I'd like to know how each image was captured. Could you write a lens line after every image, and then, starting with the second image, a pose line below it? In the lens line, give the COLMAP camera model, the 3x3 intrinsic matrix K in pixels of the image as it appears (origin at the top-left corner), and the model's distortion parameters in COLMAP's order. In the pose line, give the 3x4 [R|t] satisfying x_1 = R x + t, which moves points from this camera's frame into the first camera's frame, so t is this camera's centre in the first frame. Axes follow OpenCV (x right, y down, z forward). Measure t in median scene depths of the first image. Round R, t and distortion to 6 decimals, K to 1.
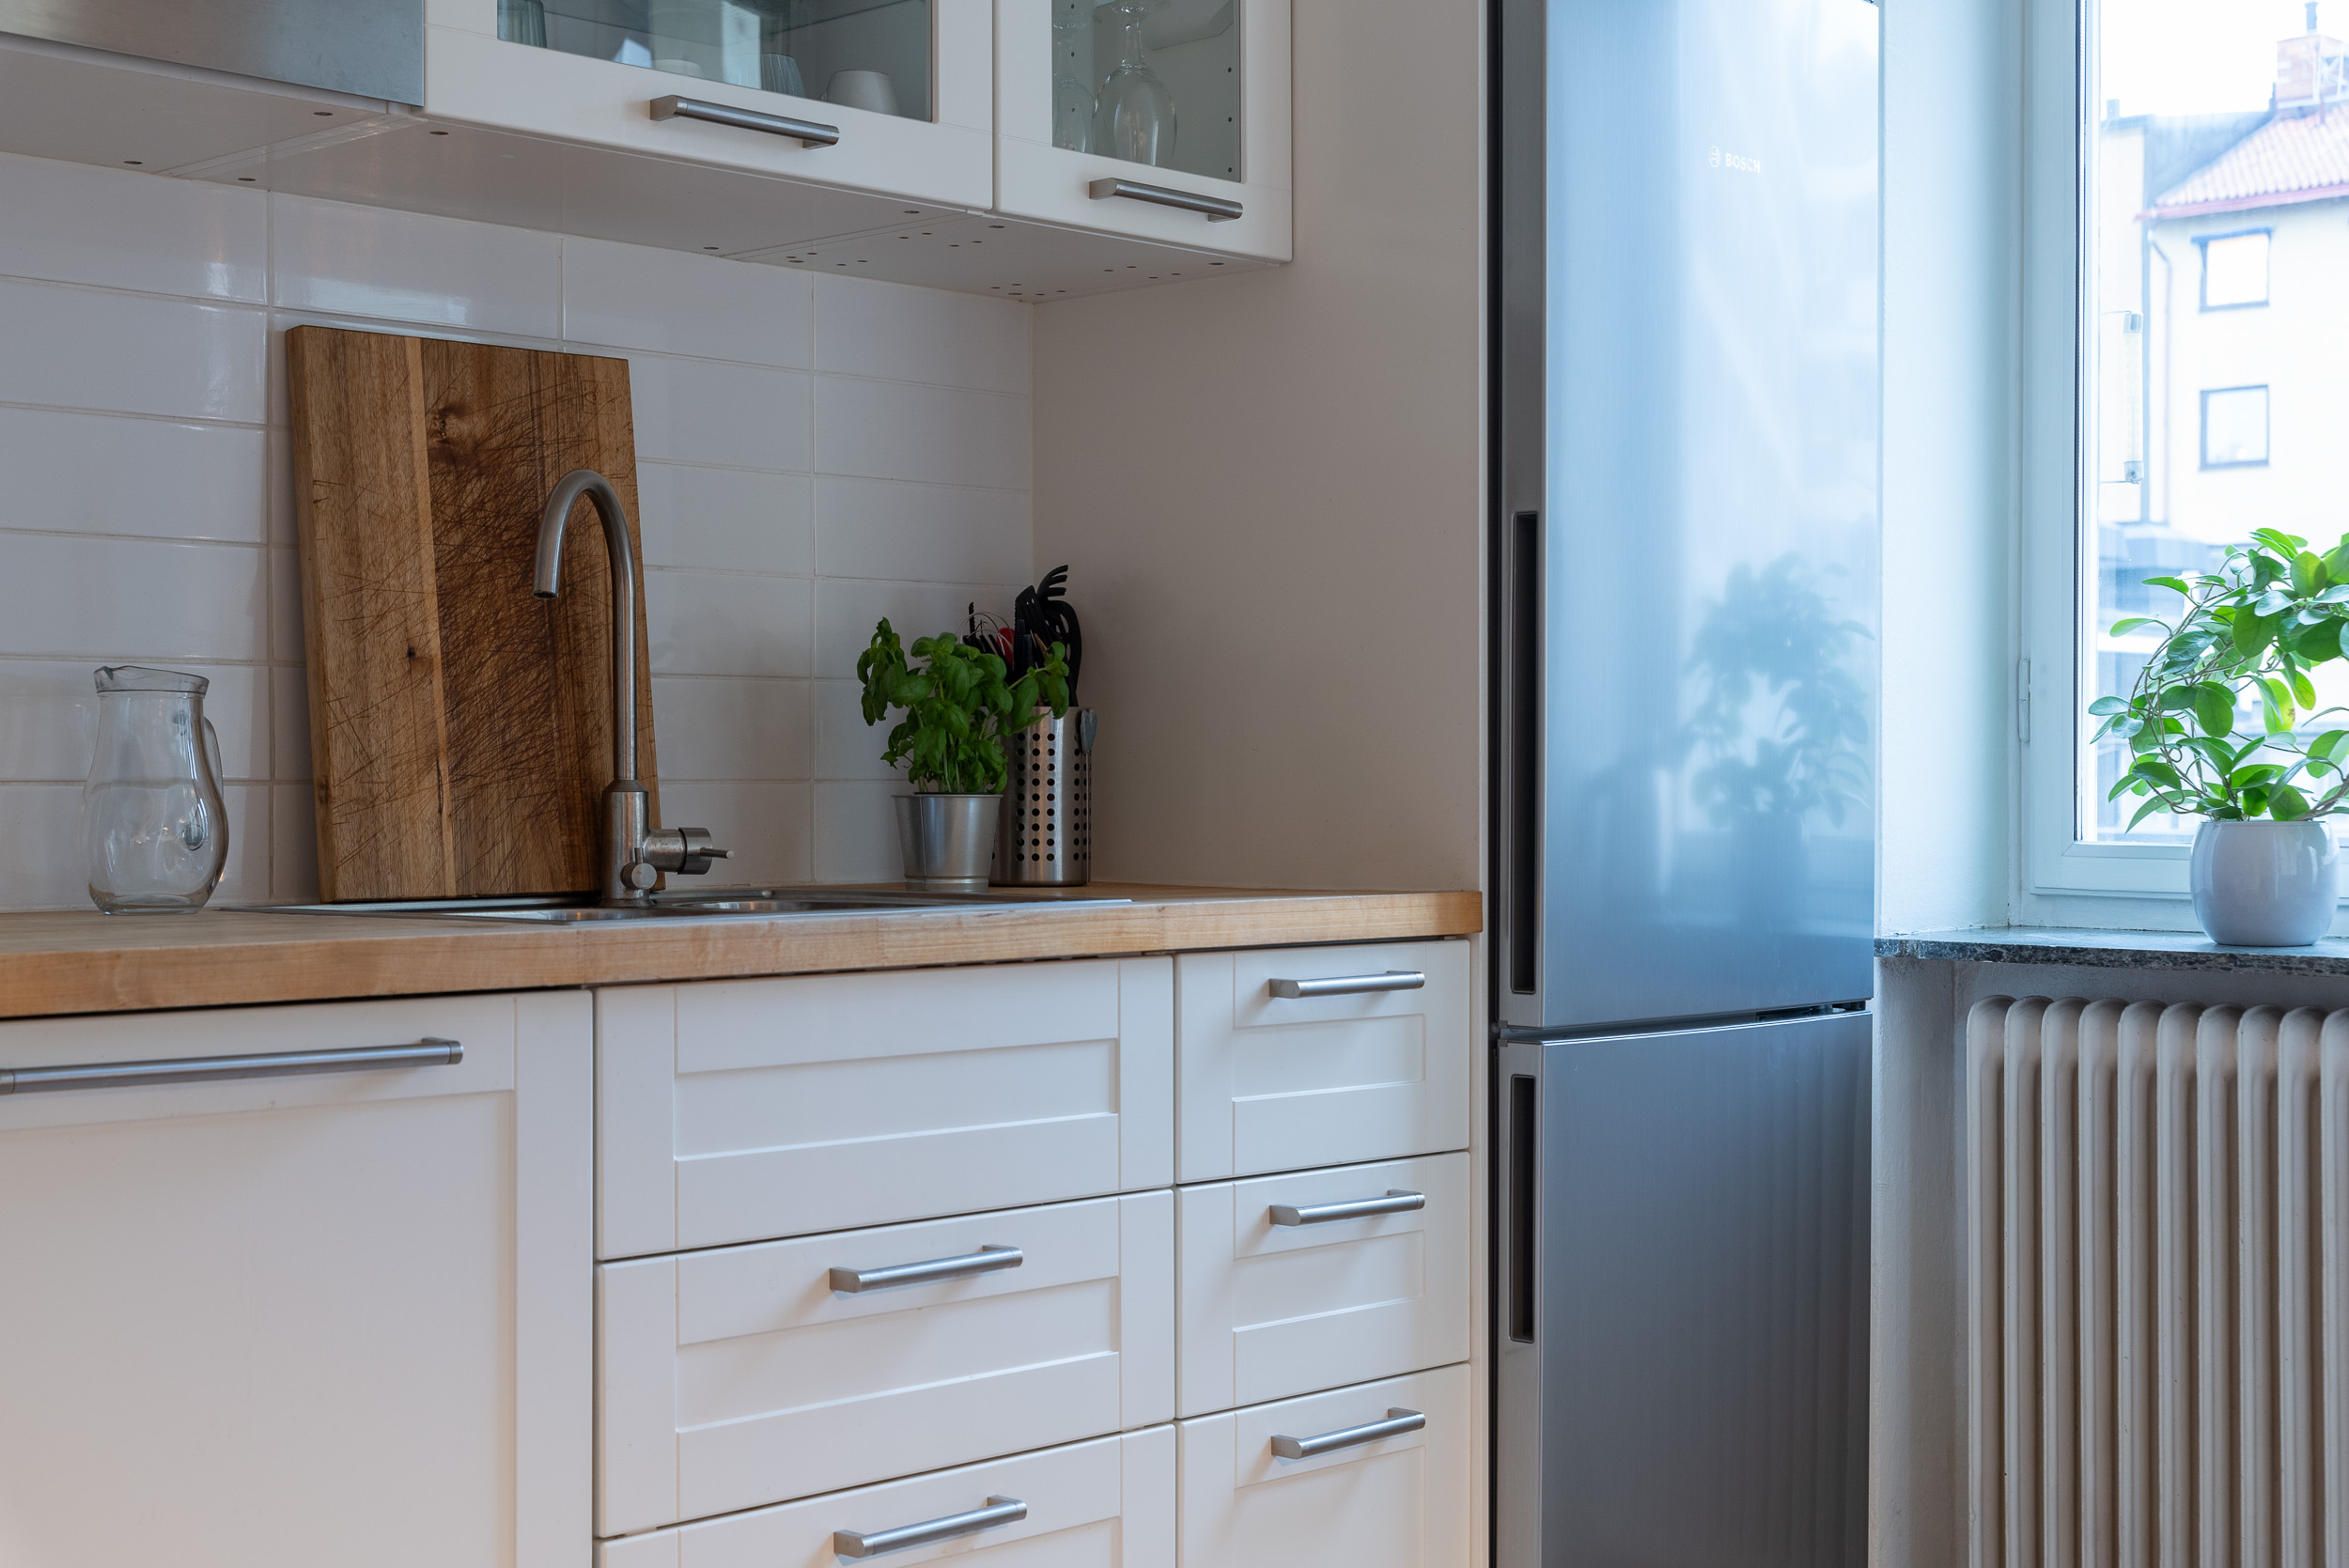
lens RADIAL K [[3225.2, 0, 1180.1], [0, 3225.2, 811.8], [0, 0, 1]] dist [0.001633, -0.006257]
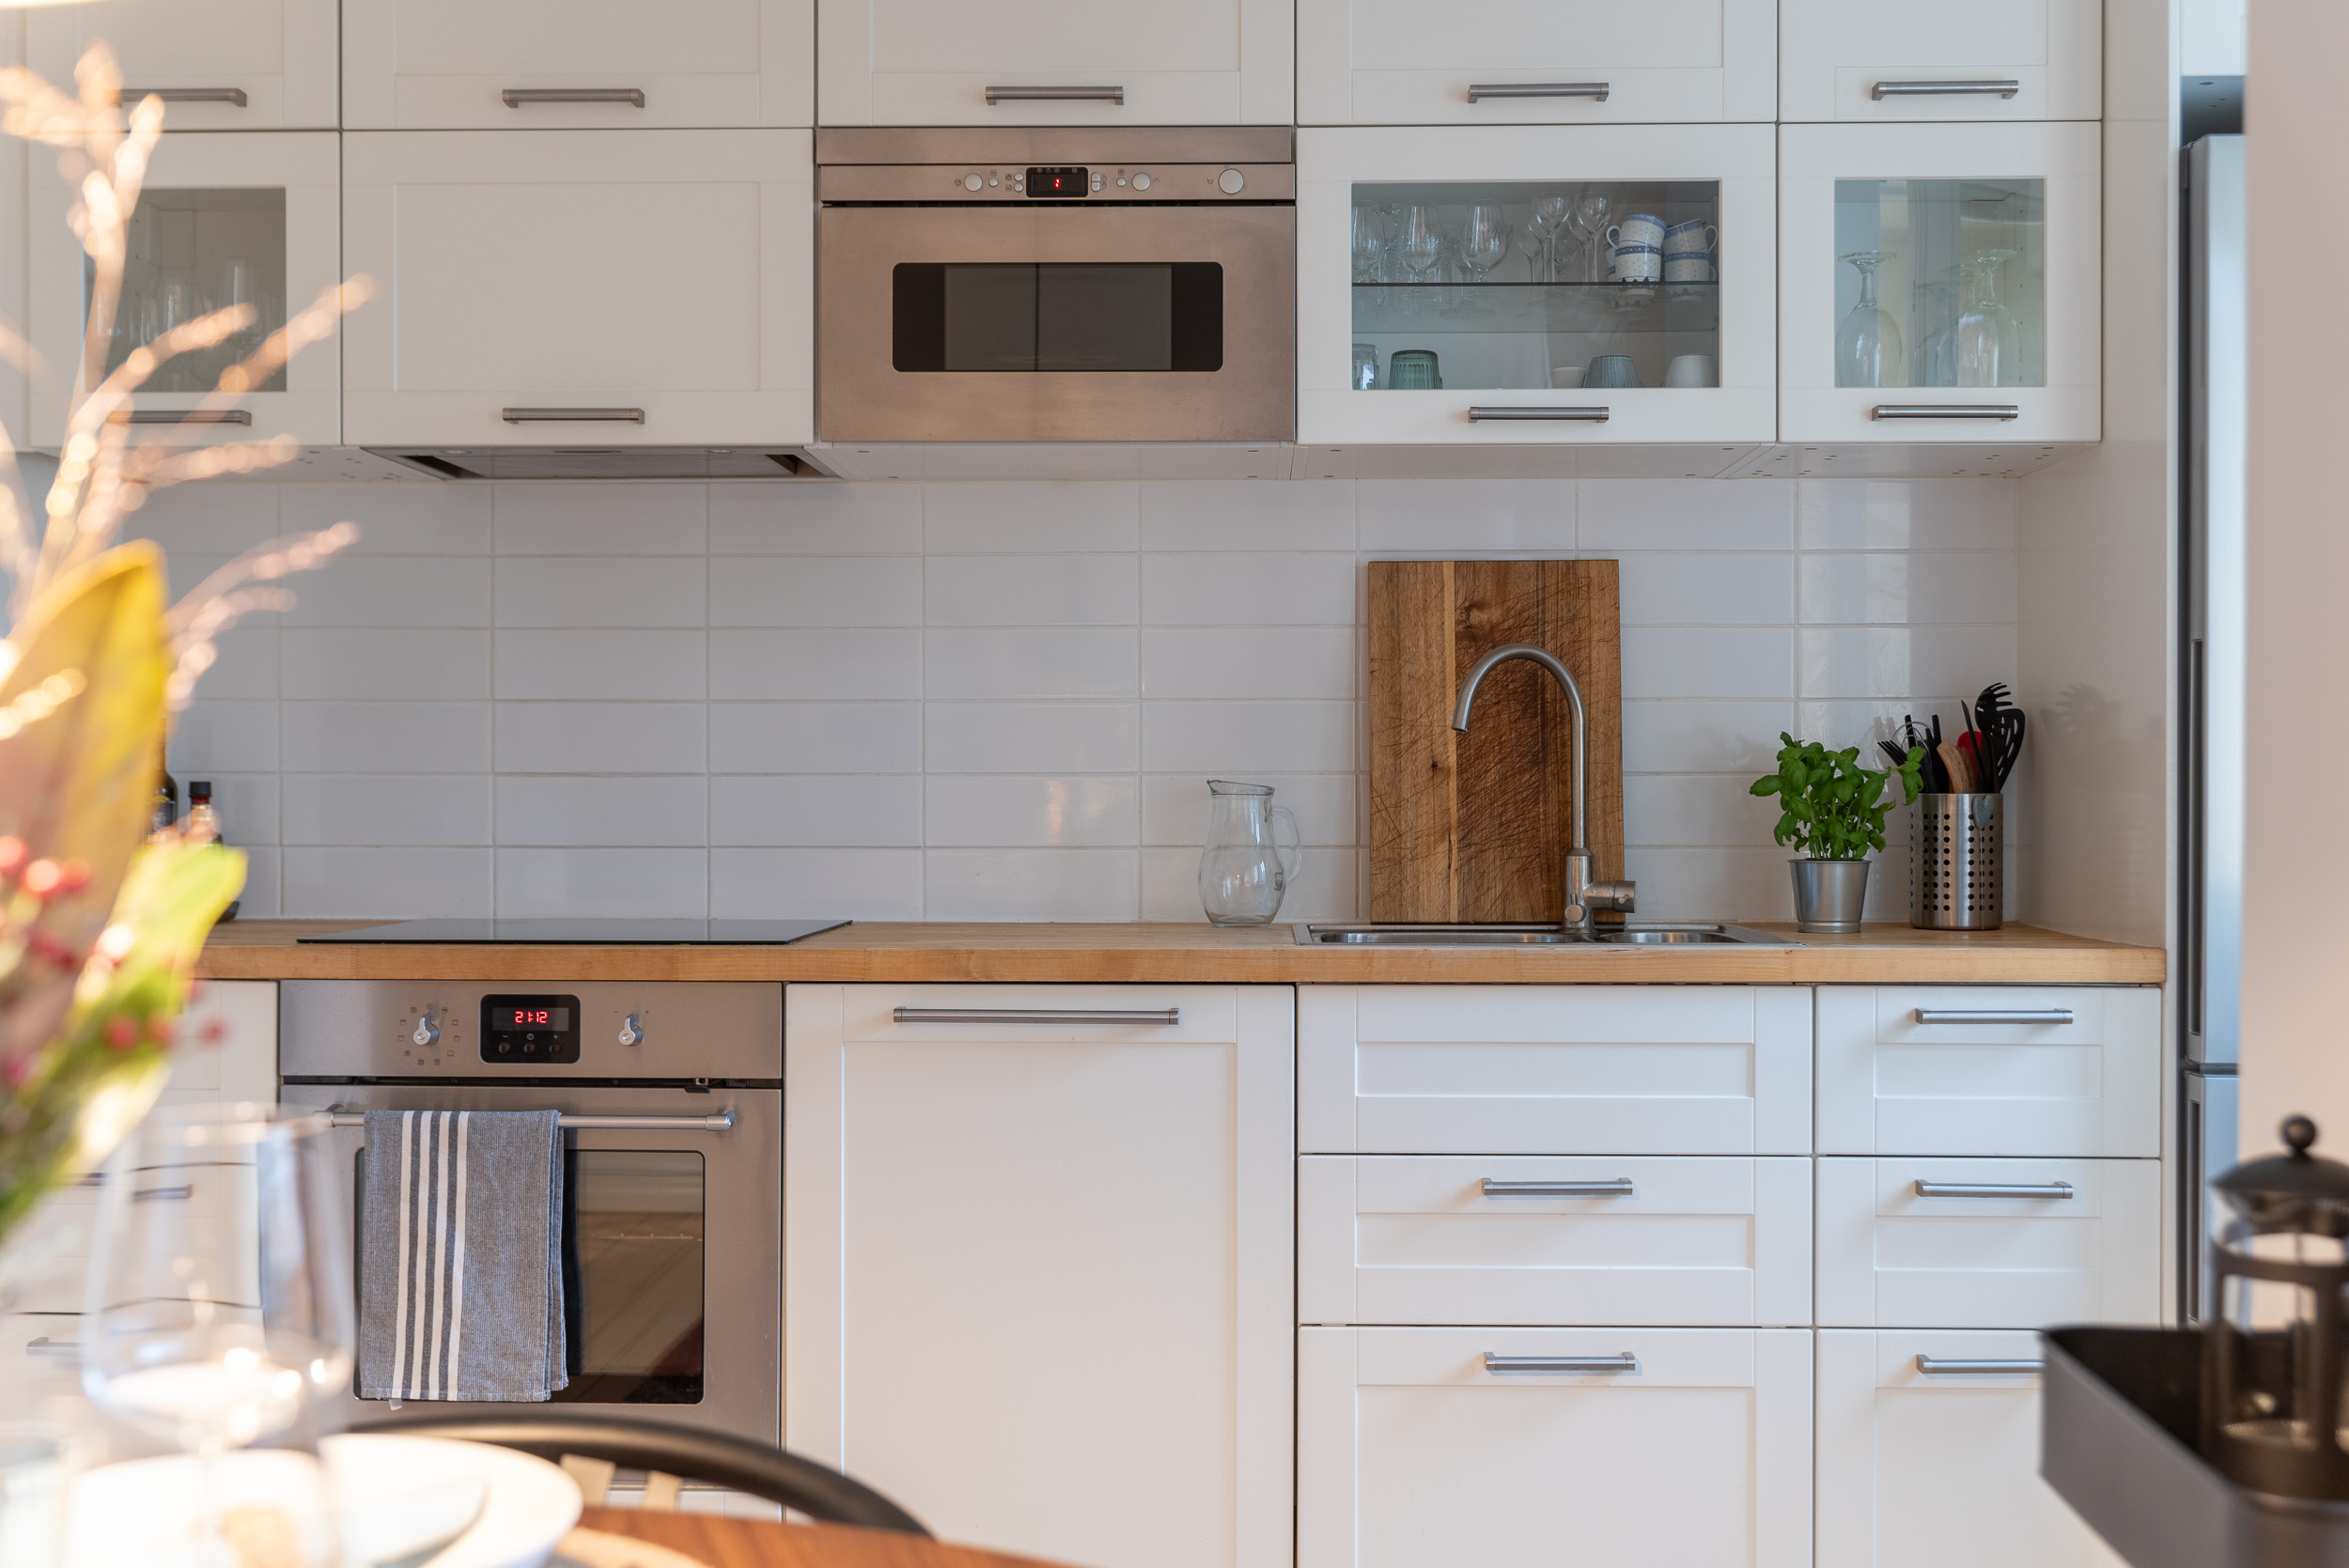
lens RADIAL K [[2690.6, 0, 1200.0], [0, 2690.6, 798.3], [0, 0, 1]] dist [0.002025, -0.000487]
pose [[0.672914, 0.004379, -0.739708, 0.636709], [-0.007871, 0.999968, -0.001241, -0.030184], [0.739679, 0.006658, 0.672927, 0.039454]]
